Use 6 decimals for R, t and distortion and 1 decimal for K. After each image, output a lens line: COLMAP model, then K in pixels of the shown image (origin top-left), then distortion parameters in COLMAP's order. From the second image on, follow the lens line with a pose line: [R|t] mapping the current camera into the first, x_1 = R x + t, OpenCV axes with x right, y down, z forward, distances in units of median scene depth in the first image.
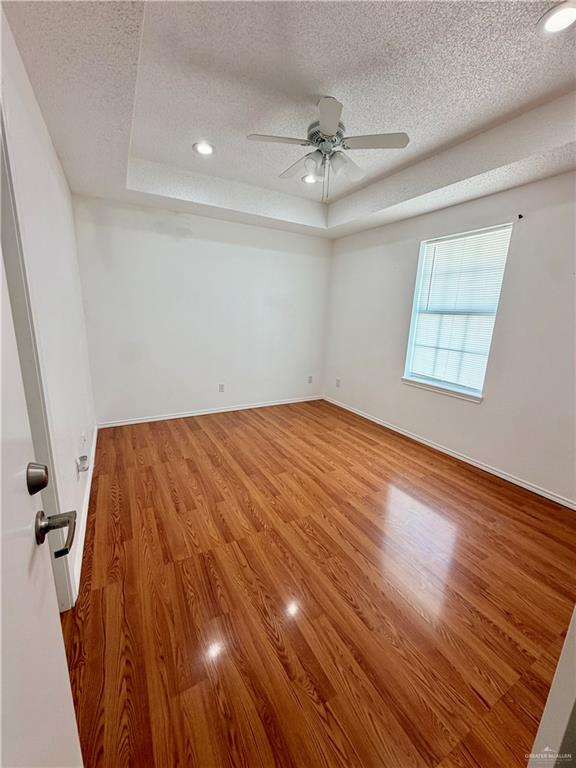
lens RADIAL K [[307.0, 0, 288.2], [0, 307.0, 380.0], [0, 0, 1]] dist [-0.001407, -0.000148]
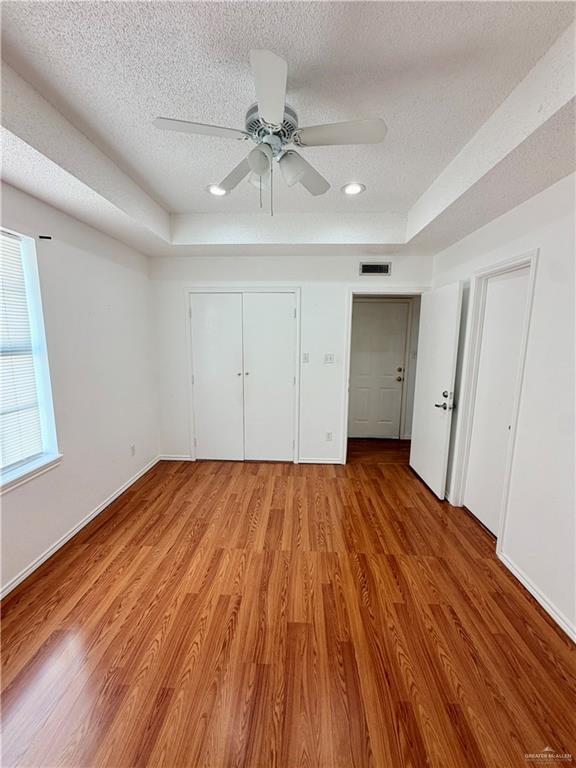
lens RADIAL K [[307.0, 0, 290.1], [0, 307.0, 386.4], [0, 0, 1]] dist [-0.001407, -0.000148]
pose [[-0.854328, -0.126570, 0.504086, -0.310324], [0.071755, 0.931882, 0.355595, -0.434068], [-0.514756, 0.339966, -0.787051, 1.582349]]
